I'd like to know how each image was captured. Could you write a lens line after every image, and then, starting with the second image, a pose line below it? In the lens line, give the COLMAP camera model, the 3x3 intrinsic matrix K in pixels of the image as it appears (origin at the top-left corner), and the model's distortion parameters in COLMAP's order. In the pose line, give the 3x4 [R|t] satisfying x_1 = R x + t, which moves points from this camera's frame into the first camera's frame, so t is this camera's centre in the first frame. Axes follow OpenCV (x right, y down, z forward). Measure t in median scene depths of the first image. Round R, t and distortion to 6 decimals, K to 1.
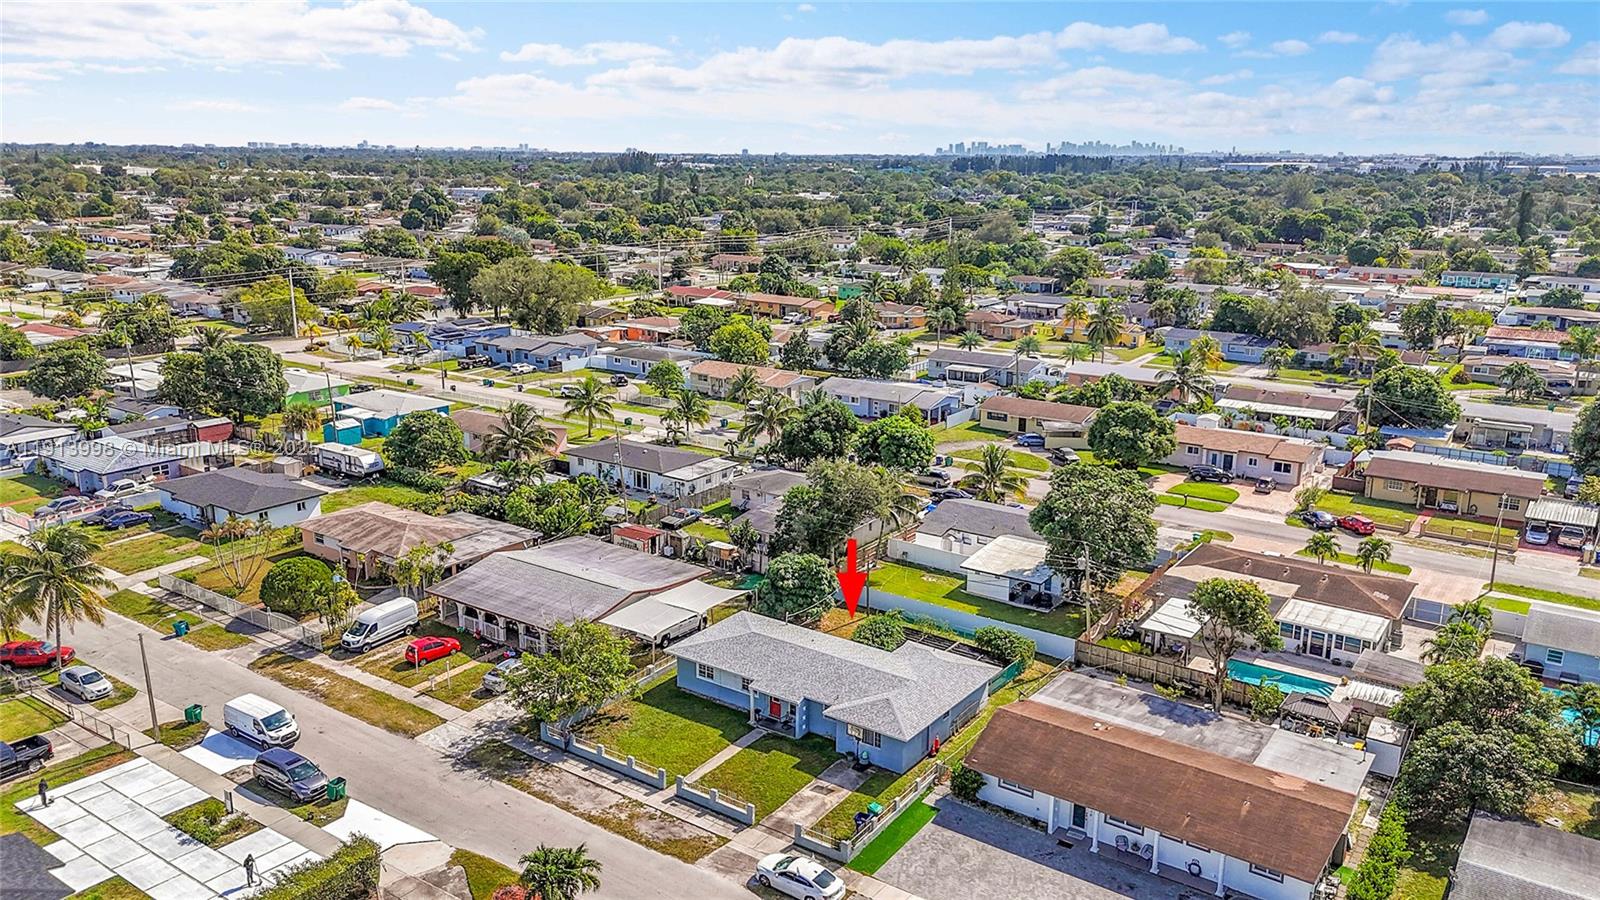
lens RADIAL K [[1168.2, 0, 797.2], [0, 1168.2, 453.1], [0, 0, 1]] dist [0.084924, -0.086721]
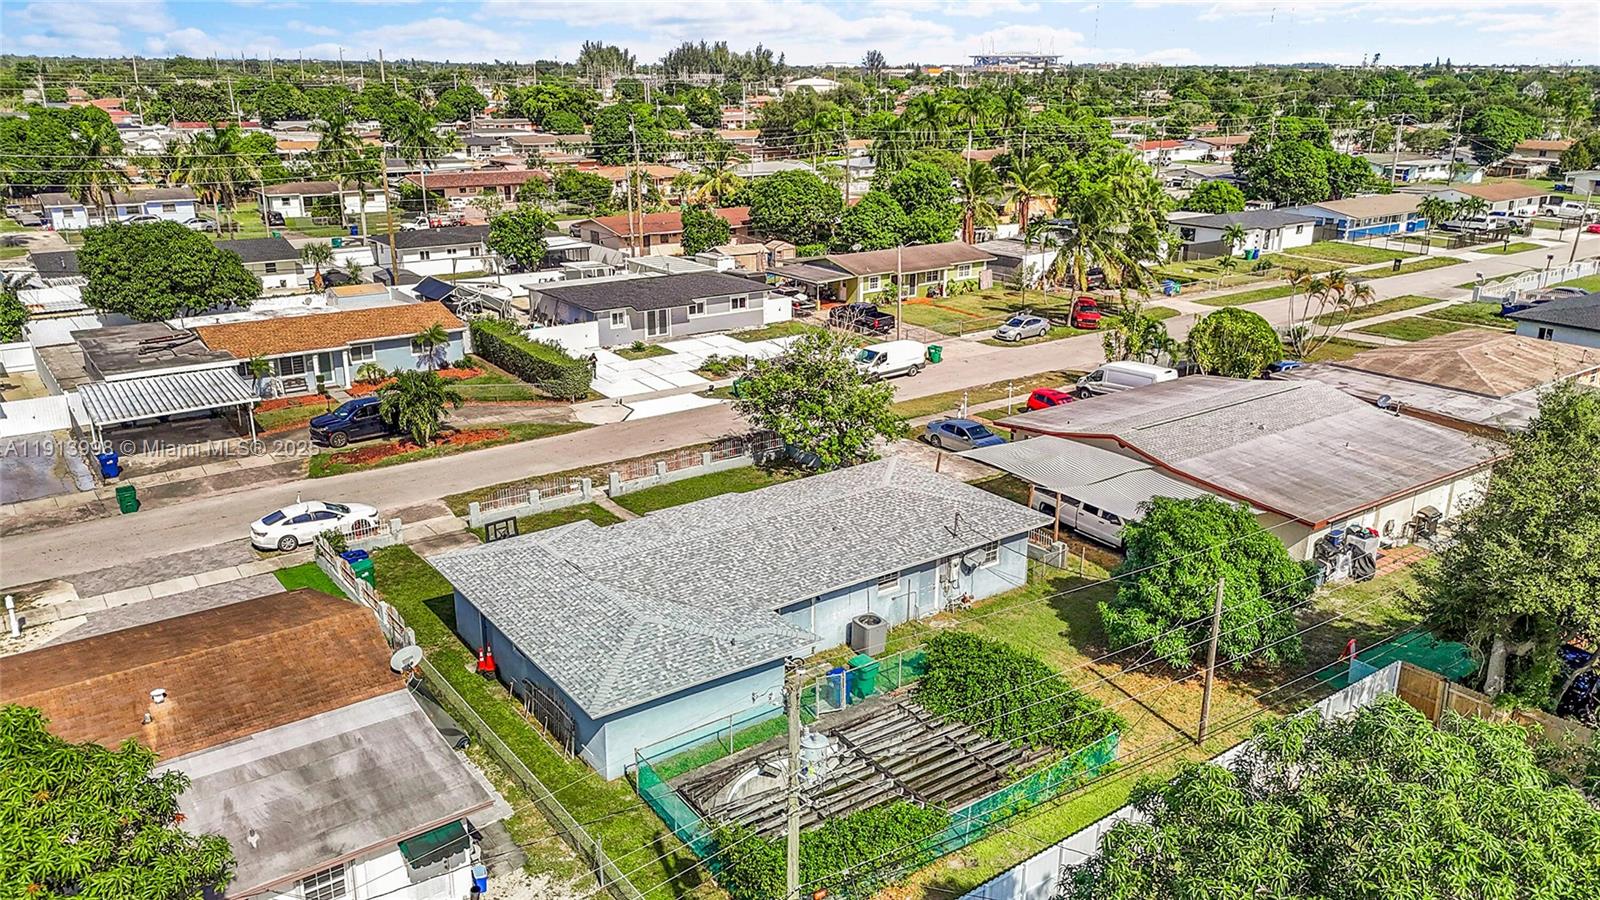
lens RADIAL K [[1166.6, 0, 800.0], [0, 1166.6, 450.0], [0, 0, 1]] dist [0.111484, -0.147727]
pose [[-0.314420, 0.285409, -0.905363, 0.426774], [-0.243548, 0.897556, 0.367529, -0.047243], [0.917510, 0.336057, -0.212699, 0.996978]]
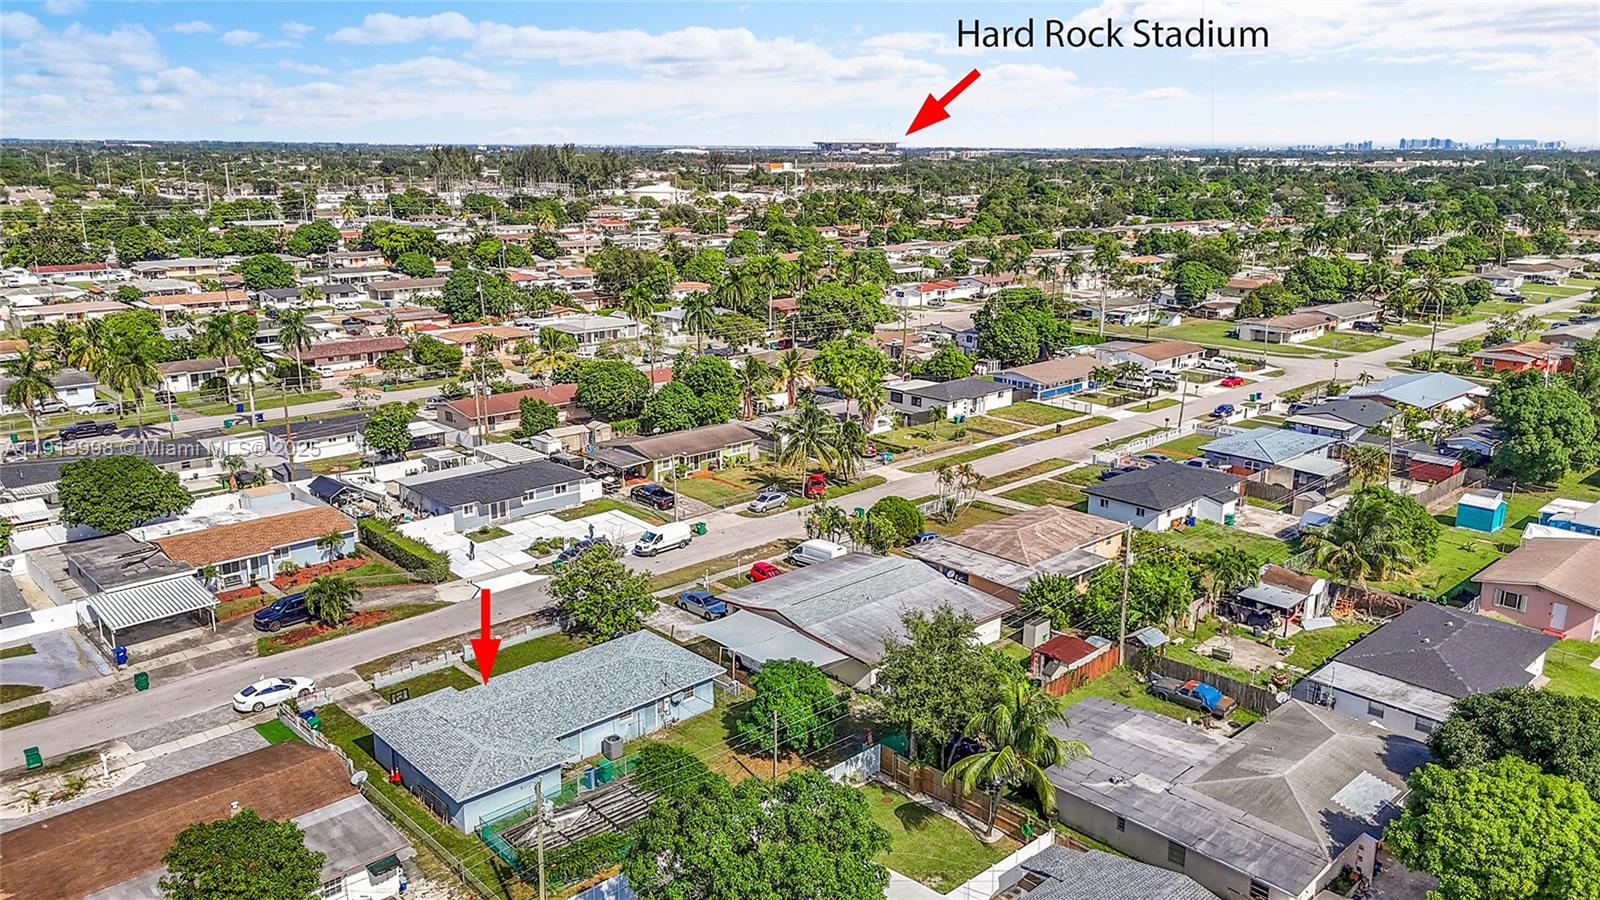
lens RADIAL K [[1168.2, 0, 797.2], [0, 1168.2, 453.1], [0, 0, 1]] dist [0.084924, -0.086721]
pose [[-0.198477, 0.238610, -0.950617, 0.729236], [-0.250824, 0.925248, 0.284611, -0.273945], [0.947467, 0.294926, -0.123792, 1.109543]]
